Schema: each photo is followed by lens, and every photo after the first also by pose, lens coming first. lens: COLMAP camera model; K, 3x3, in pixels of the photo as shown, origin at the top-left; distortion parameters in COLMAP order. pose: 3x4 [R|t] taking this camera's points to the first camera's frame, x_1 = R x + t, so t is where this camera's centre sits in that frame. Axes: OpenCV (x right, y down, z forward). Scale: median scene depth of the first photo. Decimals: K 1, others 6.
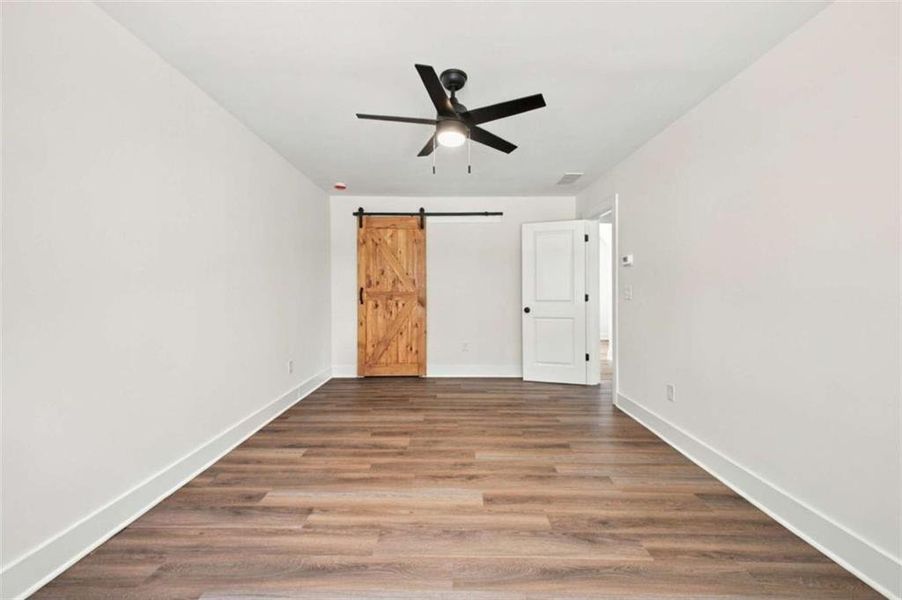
lens RADIAL K [[376.7, 0, 433.6], [0, 376.7, 297.6], [0, 0, 1]] dist [0.008098, -0.000405]
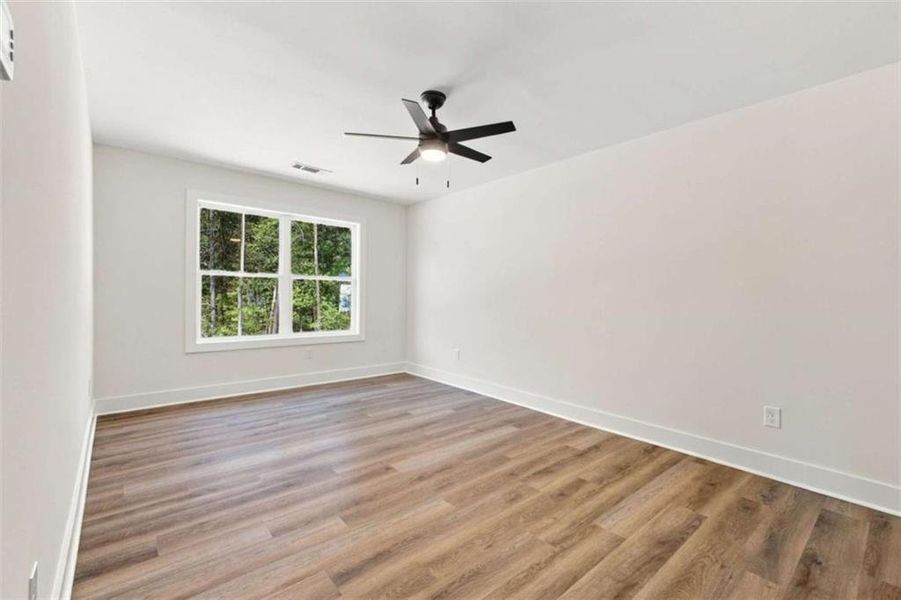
lens RADIAL K [[397.6, 0, 446.8], [0, 397.6, 296.7], [0, 0, 1]] dist [0.016172, -0.000245]
pose [[-0.754482, -0.013637, -0.656179, 0.708170], [-0.029019, 0.999500, 0.012594, -0.006690], [0.655679, 0.028544, -0.754500, 1.749197]]
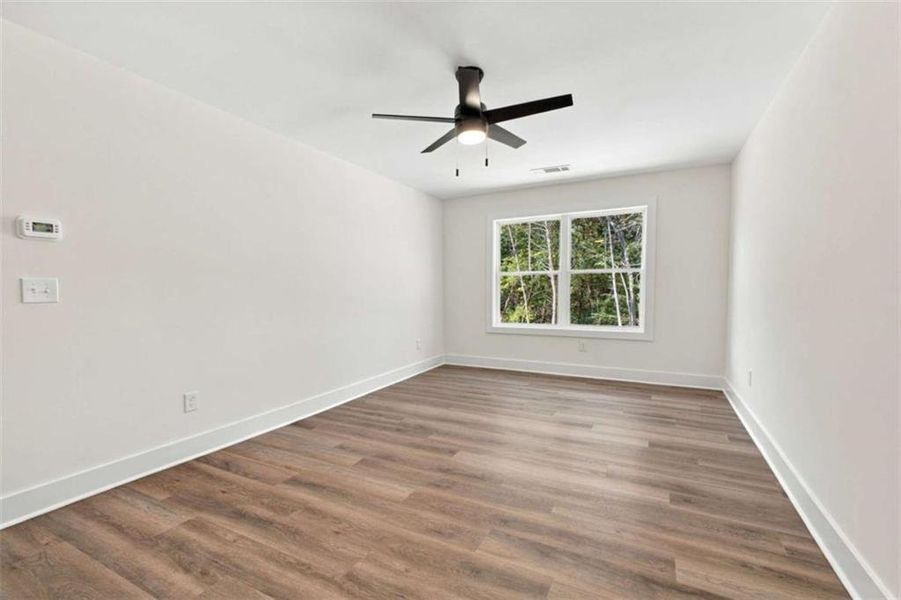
lens RADIAL K [[365.6, 0, 449.3], [0, 365.6, 293.8], [0, 0, 1]] dist [0.014219, -0.000124]
pose [[-0.900585, -0.002638, 0.434672, -0.308669], [0.011632, 0.999477, 0.030166, -0.008351], [-0.434524, 0.032223, -0.900084, 1.775278]]
